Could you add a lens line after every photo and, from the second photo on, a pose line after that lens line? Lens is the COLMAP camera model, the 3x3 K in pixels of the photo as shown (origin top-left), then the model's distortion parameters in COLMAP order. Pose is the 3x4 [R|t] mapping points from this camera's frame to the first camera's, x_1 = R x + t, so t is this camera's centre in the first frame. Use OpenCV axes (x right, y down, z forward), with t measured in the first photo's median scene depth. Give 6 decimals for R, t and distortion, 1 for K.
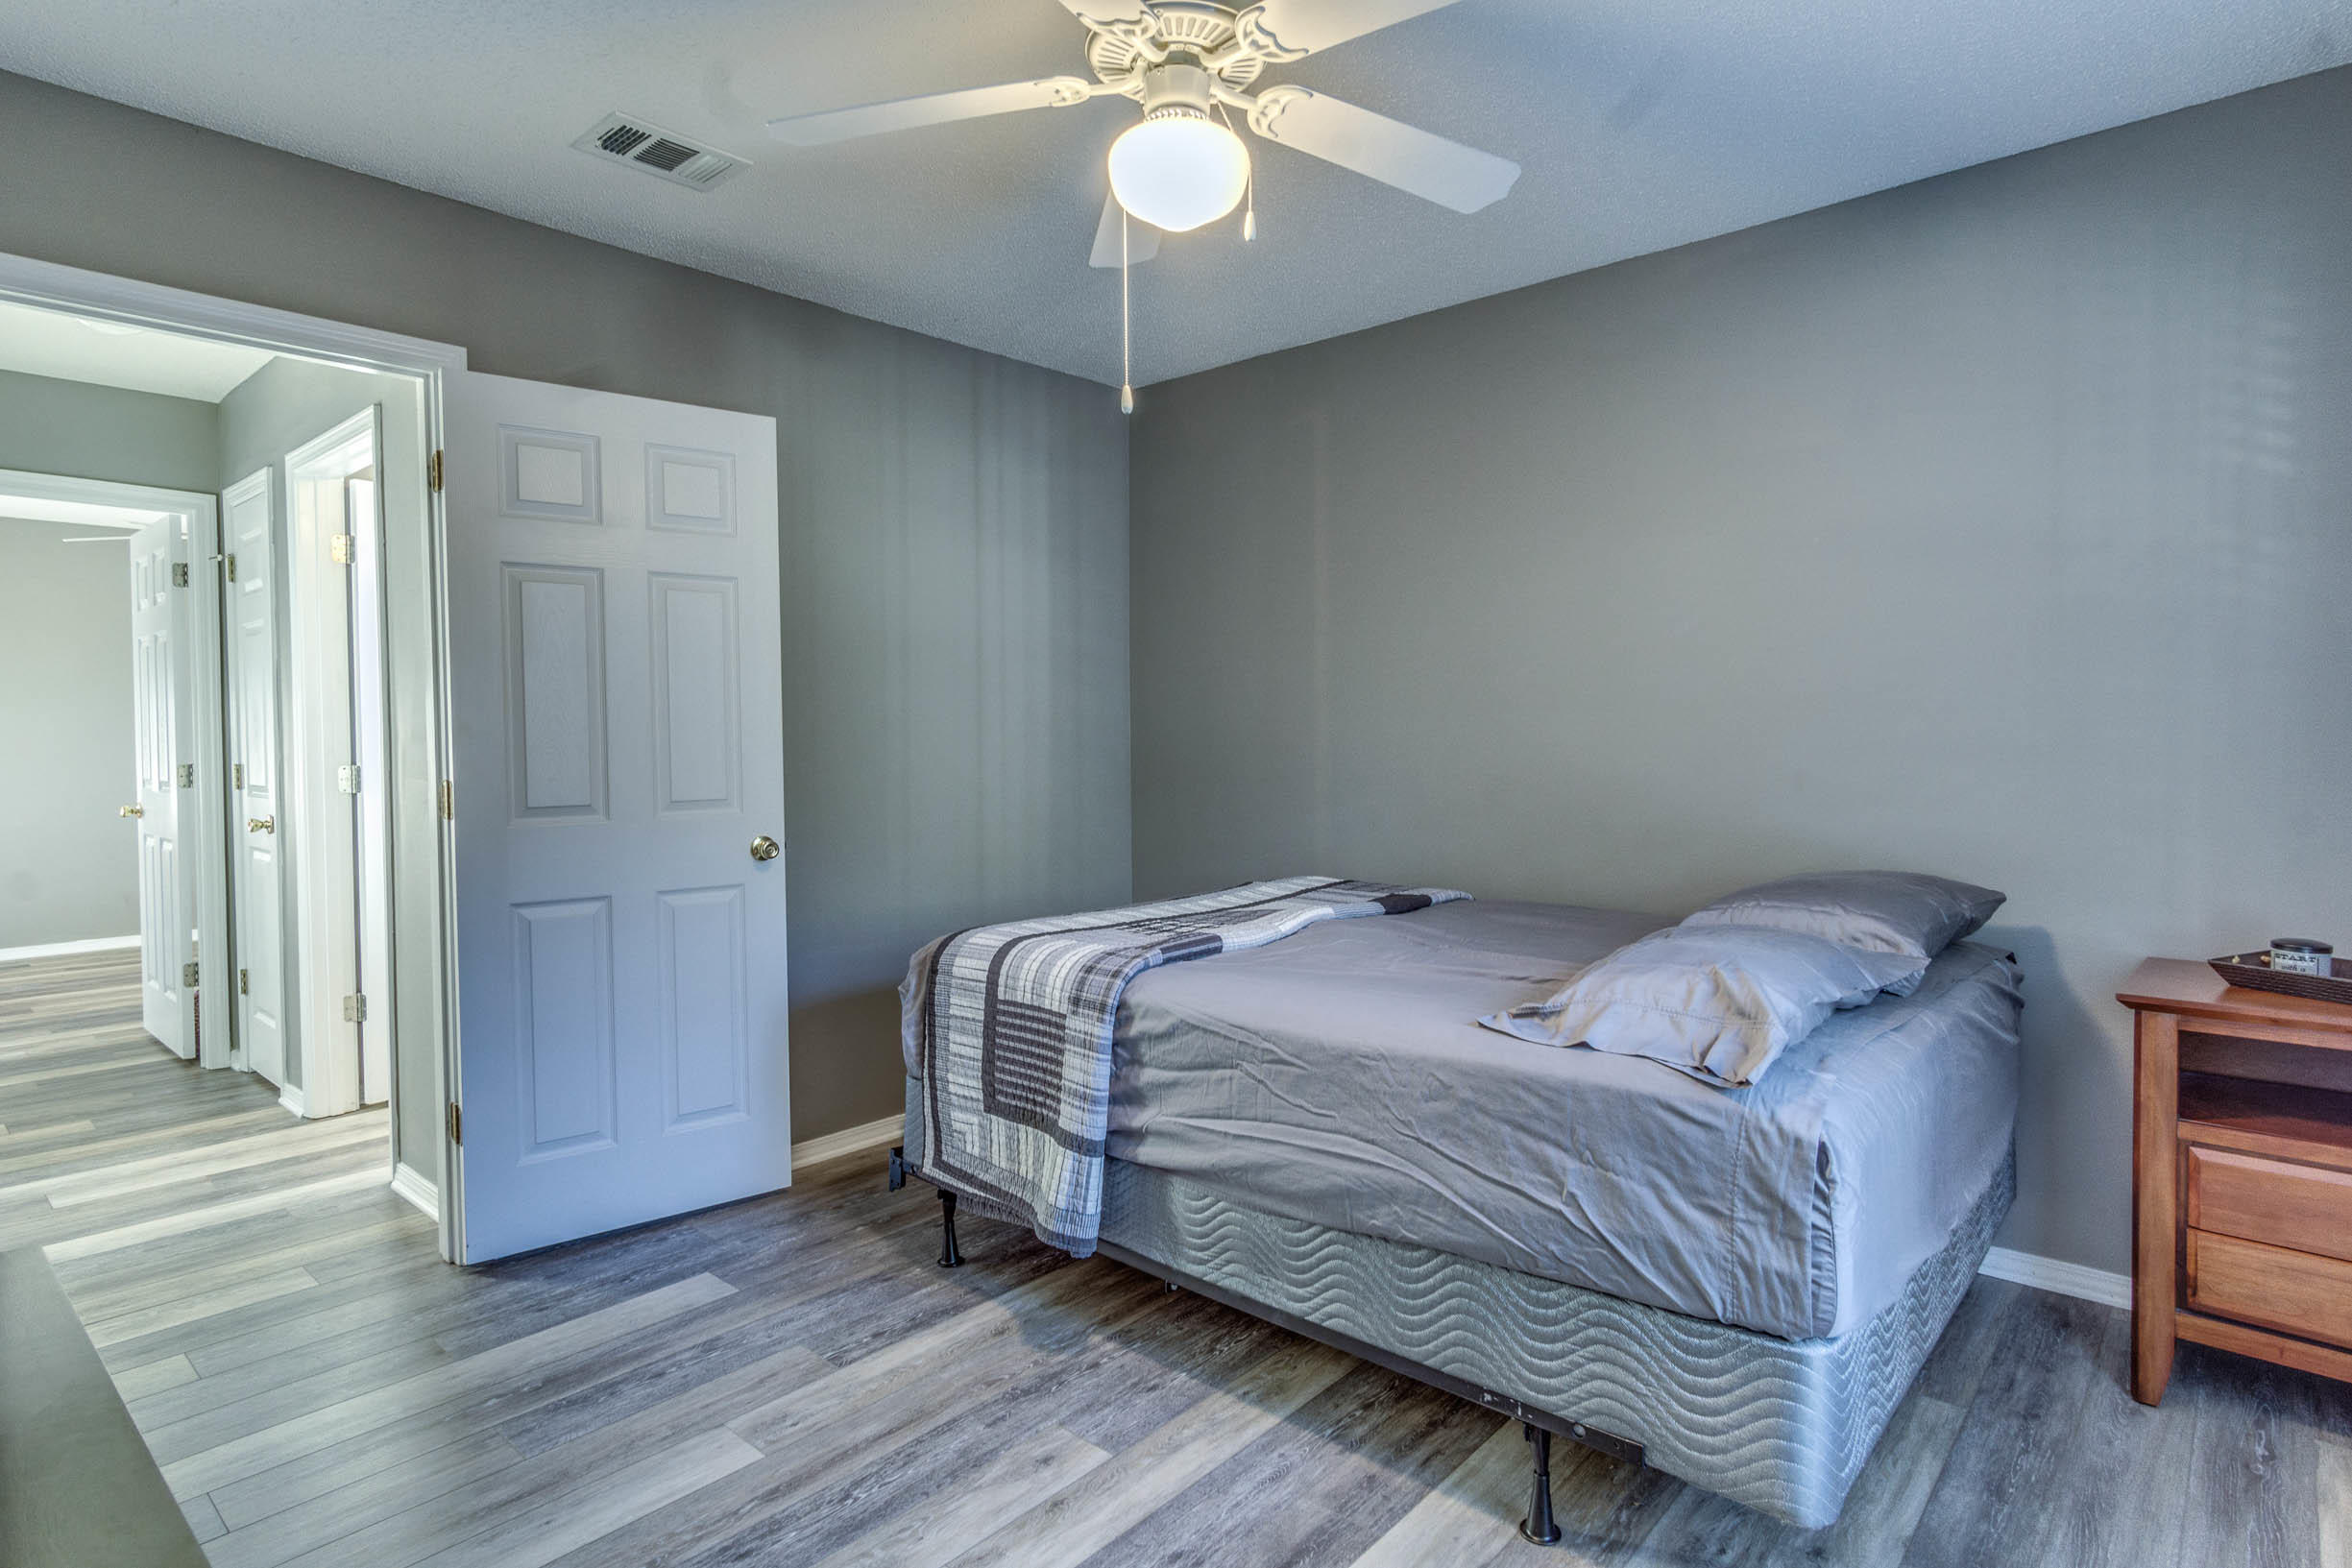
lens RADIAL K [[1244.0, 0, 1171.7], [0, 1244.0, 771.8], [0, 0, 1]] dist [0.005400, 0.000493]
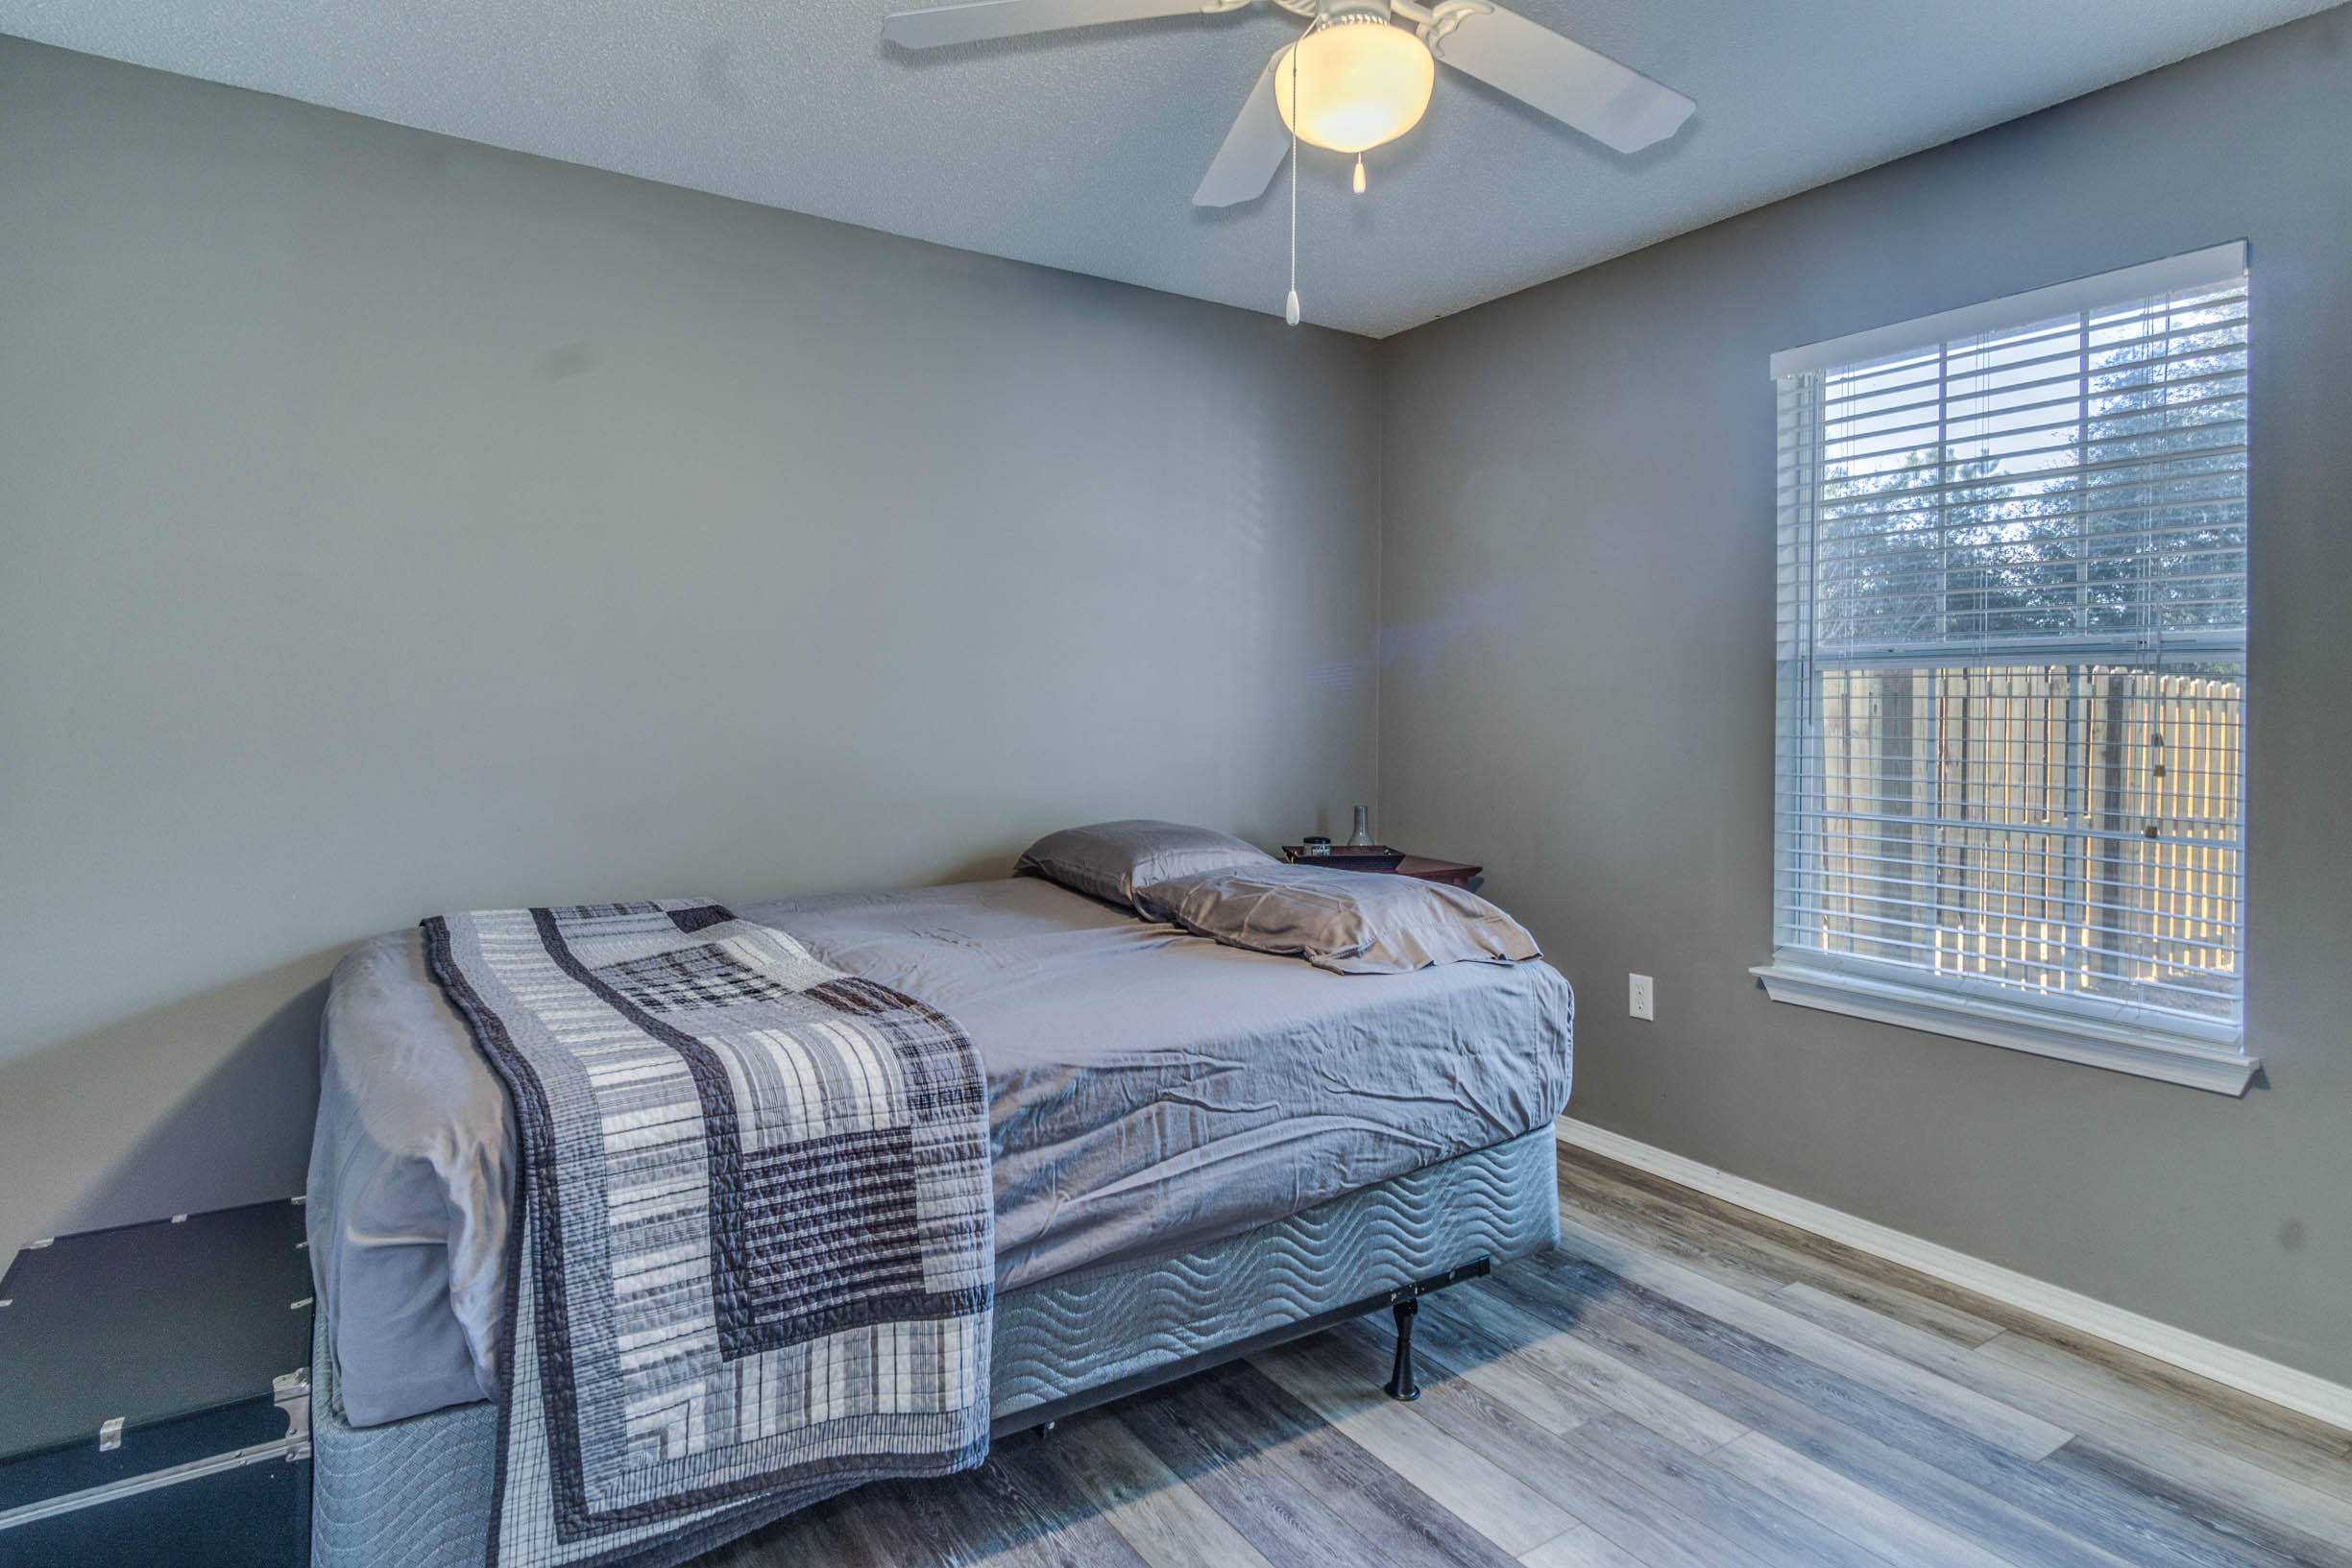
lens RADIAL K [[1244.0, 0, 1133.8], [0, 1244.0, 730.4], [0, 0, 1]] dist [0.005400, 0.000493]
pose [[0.272080, -0.007771, 0.962243, -0.680180], [0.020244, 0.999792, 0.002350, -0.014478], [-0.962062, 0.018840, 0.272181, 0.691798]]
